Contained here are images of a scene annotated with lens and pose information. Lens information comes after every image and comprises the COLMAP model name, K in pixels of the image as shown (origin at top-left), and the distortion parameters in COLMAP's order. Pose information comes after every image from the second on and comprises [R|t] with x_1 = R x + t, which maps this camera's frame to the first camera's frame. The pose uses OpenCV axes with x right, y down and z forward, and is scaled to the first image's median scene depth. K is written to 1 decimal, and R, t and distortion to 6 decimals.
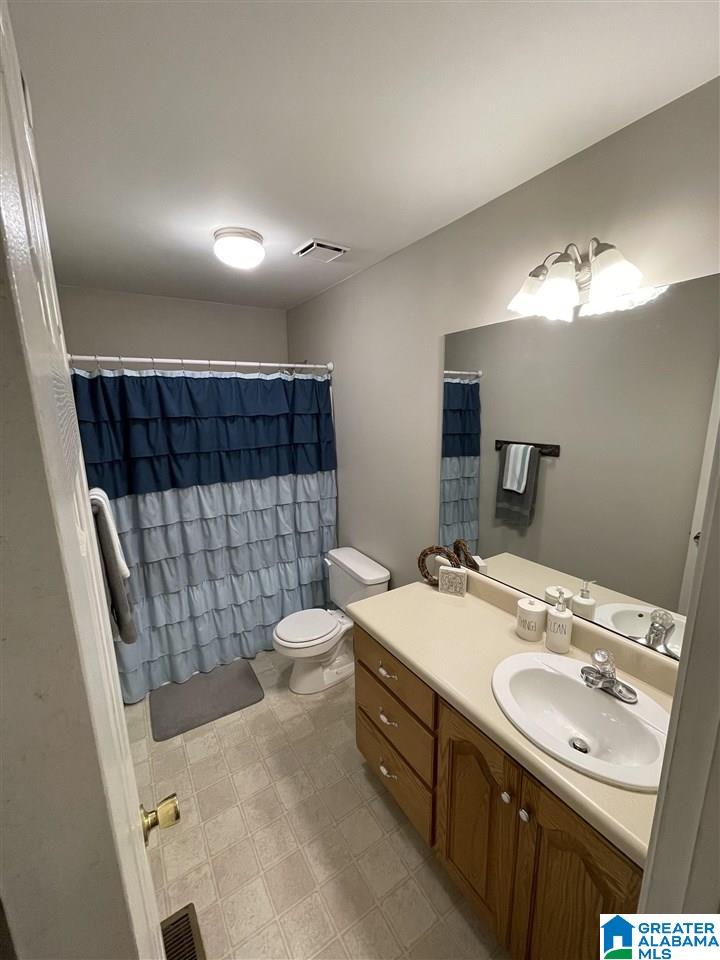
lens RADIAL K [[385.4, 0, 358.3], [0, 385.4, 480.8], [0, 0, 1]] dist [-0.004074, 0.002079]
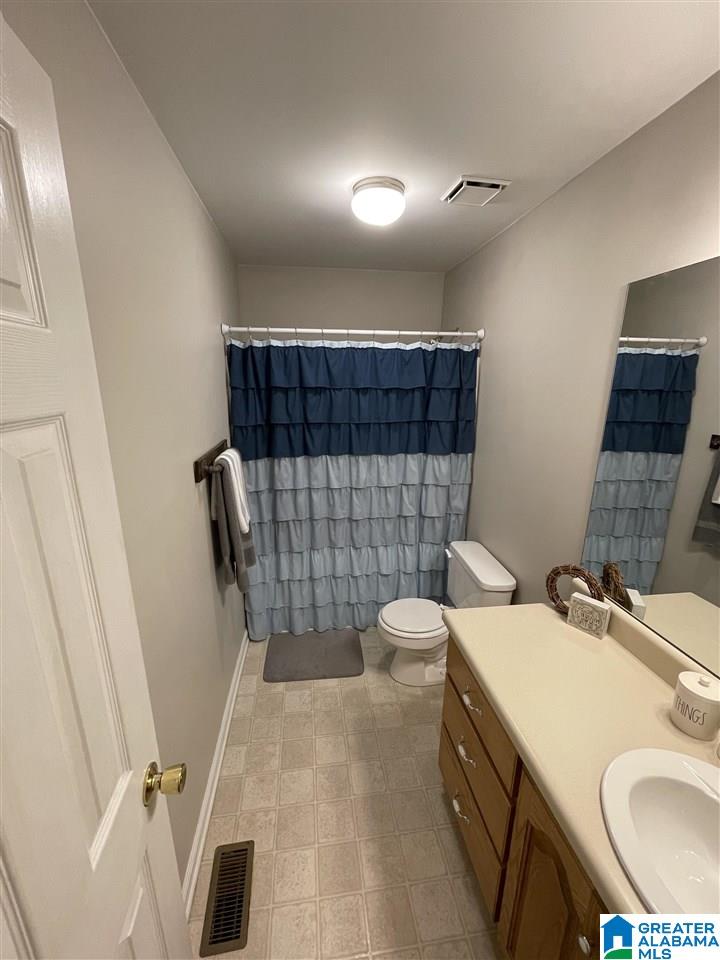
lens RADIAL K [[385.4, 0, 361.7], [0, 385.4, 480.5], [0, 0, 1]] dist [-0.004074, 0.002079]
pose [[0.907999, 0.131642, -0.397754, 0.084837], [-0.105771, 0.990629, 0.086406, -0.019868], [0.405402, -0.036386, 0.913414, 0.102882]]
